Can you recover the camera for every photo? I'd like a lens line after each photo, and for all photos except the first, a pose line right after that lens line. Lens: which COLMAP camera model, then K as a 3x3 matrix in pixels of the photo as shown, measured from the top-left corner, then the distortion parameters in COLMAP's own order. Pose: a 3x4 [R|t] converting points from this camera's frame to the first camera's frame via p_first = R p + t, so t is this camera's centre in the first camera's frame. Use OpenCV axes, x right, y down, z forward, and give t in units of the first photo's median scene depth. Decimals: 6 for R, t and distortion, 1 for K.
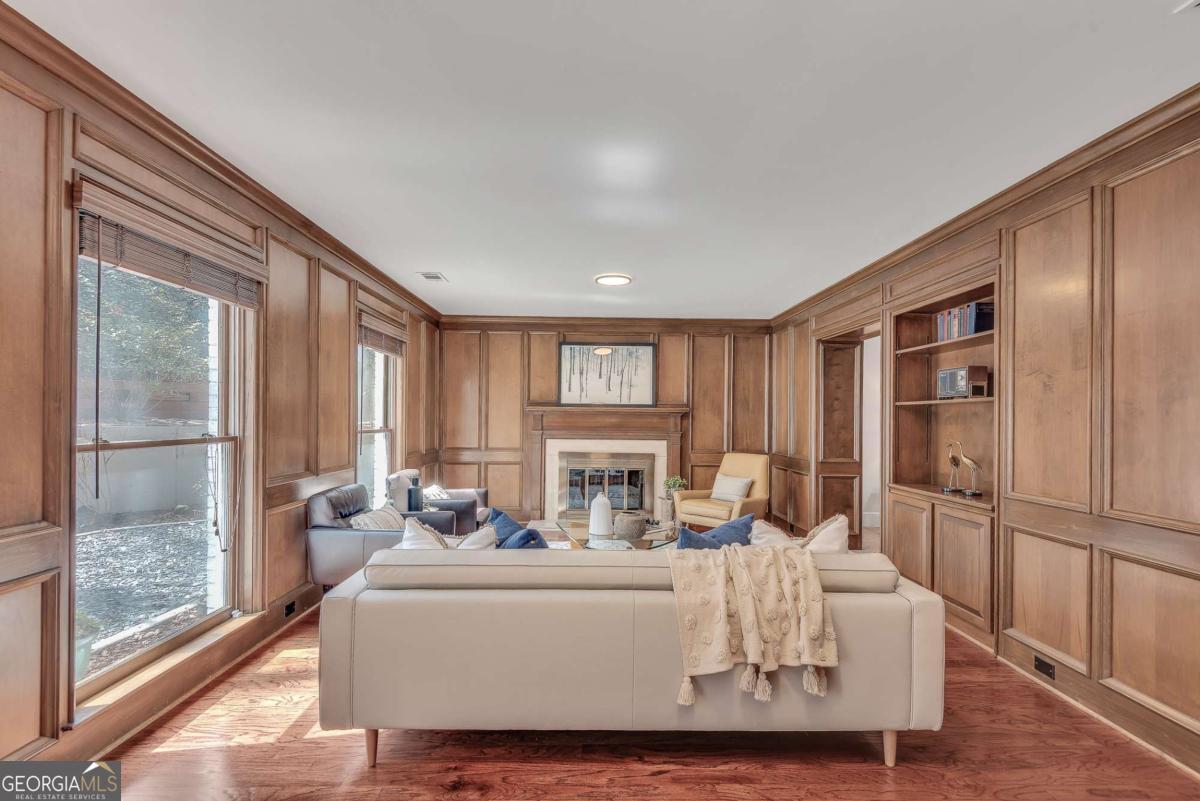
lens RADIAL K [[562.1, 0, 603.1], [0, 562.1, 405.3], [0, 0, 1]] dist [0.035577, -0.024660]
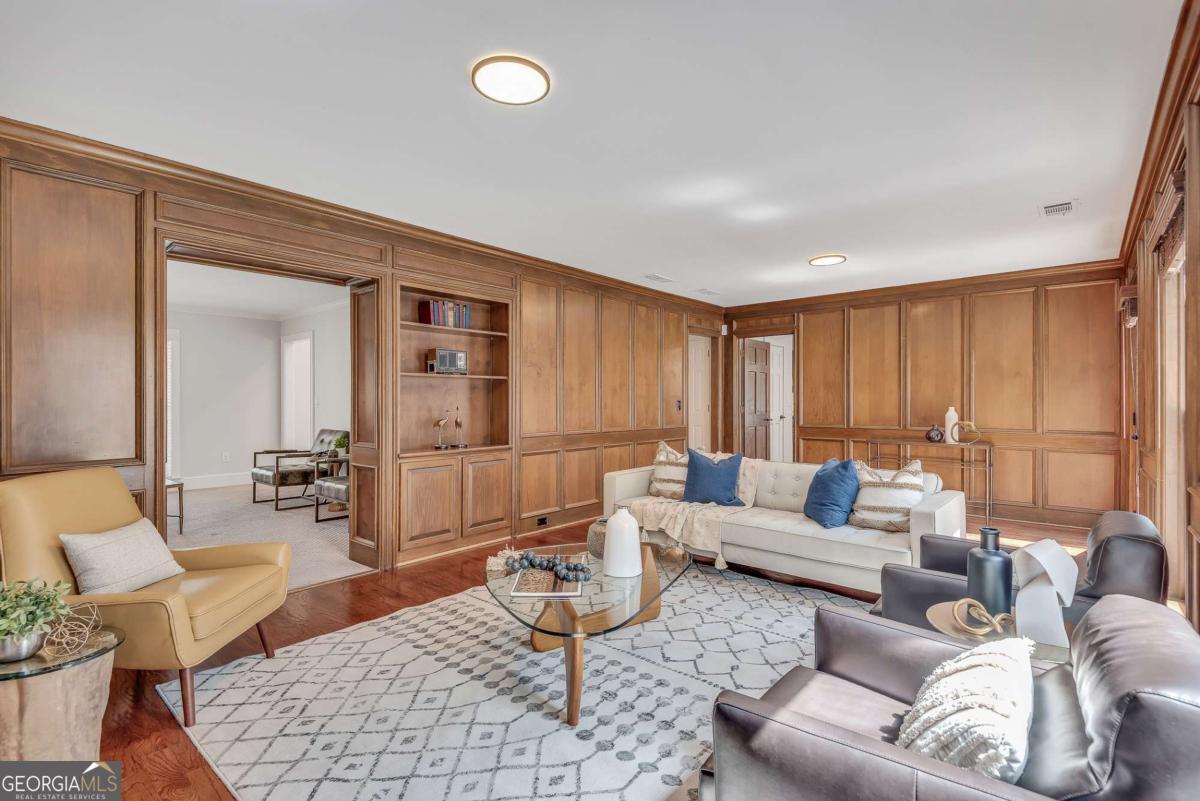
lens RADIAL K [[562.1, 0, 603.1], [0, 562.1, 405.3], [0, 0, 1]] dist [0.035577, -0.024660]
pose [[-0.740543, -0.007223, 0.671970, -0.620314], [-0.010923, 0.999940, -0.001289, 0.073080], [-0.671920, -0.008295, -0.740577, 2.216795]]
